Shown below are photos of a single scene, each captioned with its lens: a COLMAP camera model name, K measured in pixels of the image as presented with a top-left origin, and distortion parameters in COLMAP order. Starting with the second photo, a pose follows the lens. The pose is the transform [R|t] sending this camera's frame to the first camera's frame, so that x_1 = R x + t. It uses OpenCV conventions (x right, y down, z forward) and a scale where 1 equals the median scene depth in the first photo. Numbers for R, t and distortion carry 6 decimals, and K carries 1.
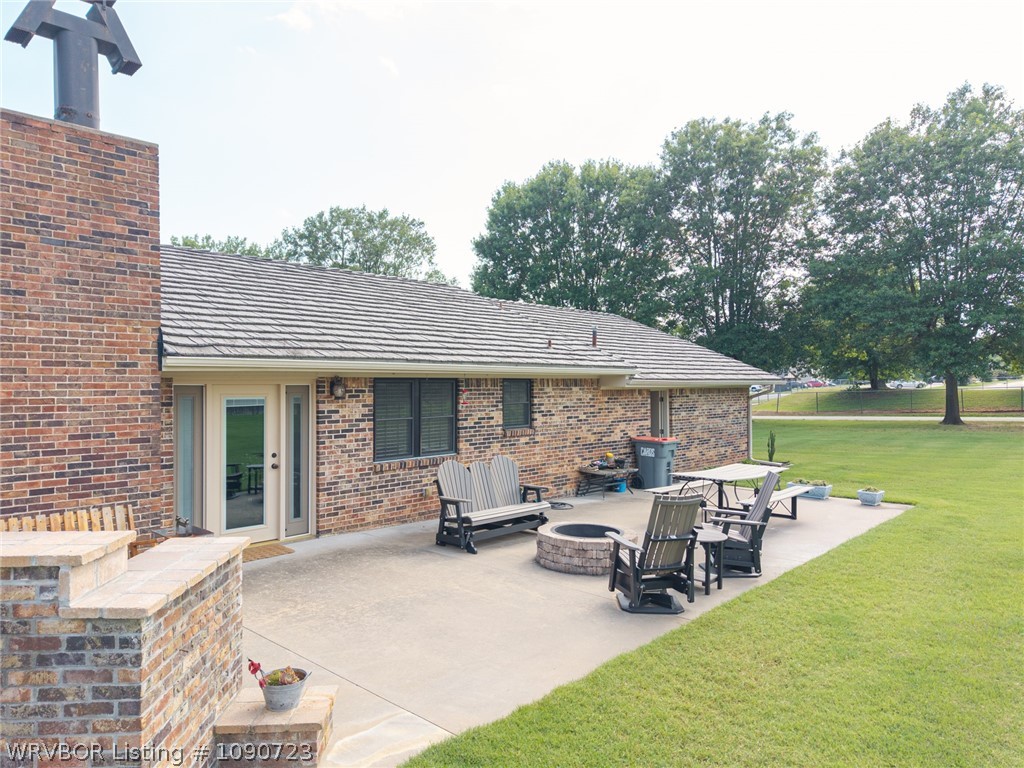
lens RADIAL K [[677.7, 0, 513.5], [0, 677.7, 386.8], [0, 0, 1]] dist [0.081897, -0.122741]
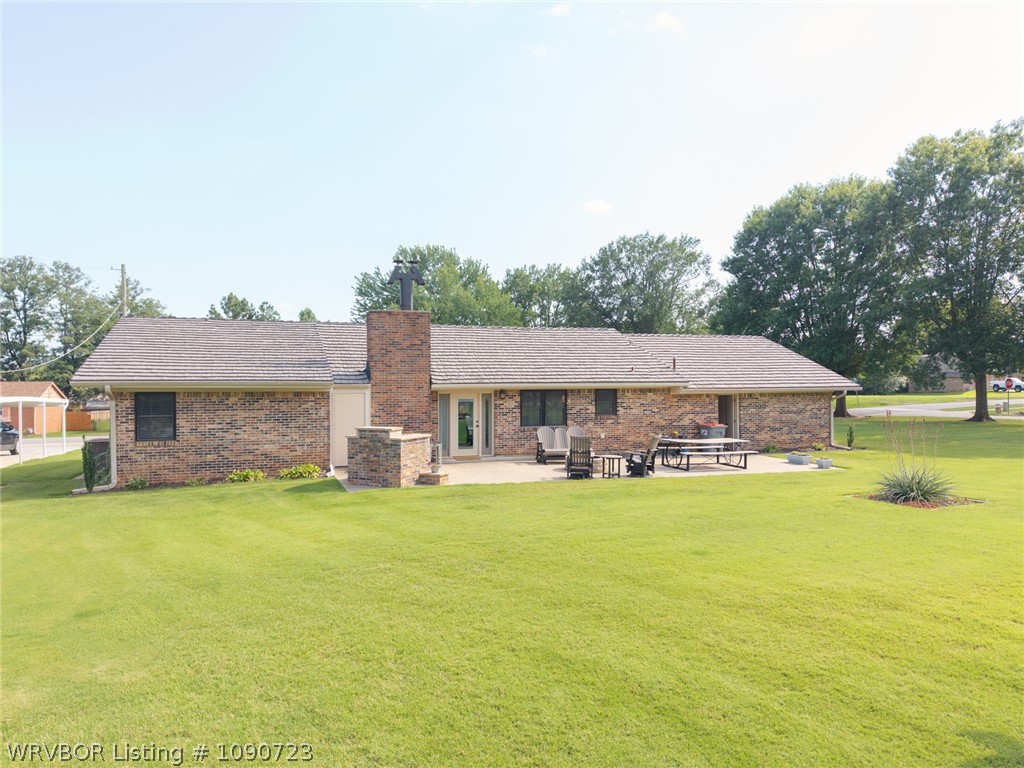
lens RADIAL K [[678.3, 0, 511.8], [0, 678.3, 386.5], [0, 0, 1]] dist [0.057045, -0.071379]
pose [[0.883188, 0.004402, -0.468998, 0.819757], [-0.000175, 0.999959, 0.009056, -0.044420], [0.469018, -0.007916, 0.883153, -0.993612]]
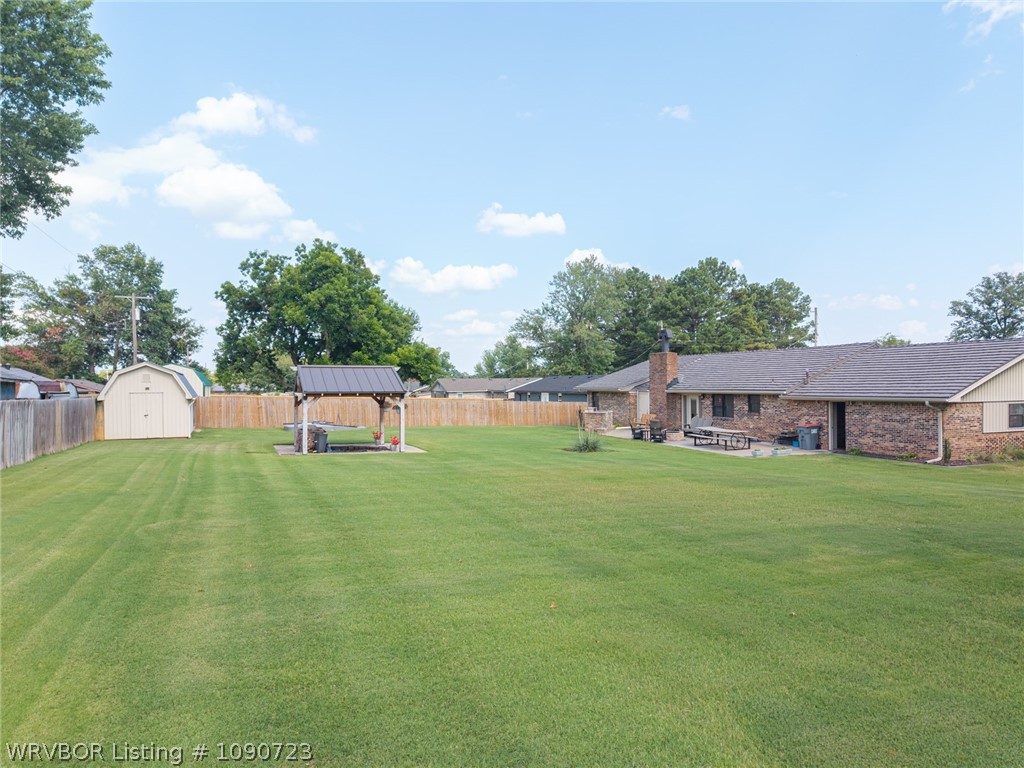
lens RADIAL K [[678.3, 0, 511.8], [0, 678.3, 386.5], [0, 0, 1]] dist [0.057045, -0.071379]
pose [[-0.424999, 0.012267, -0.905111, 3.603677], [0.010832, 0.999906, 0.008466, -0.096152], [0.905129, -0.006206, -0.425091, 1.588675]]
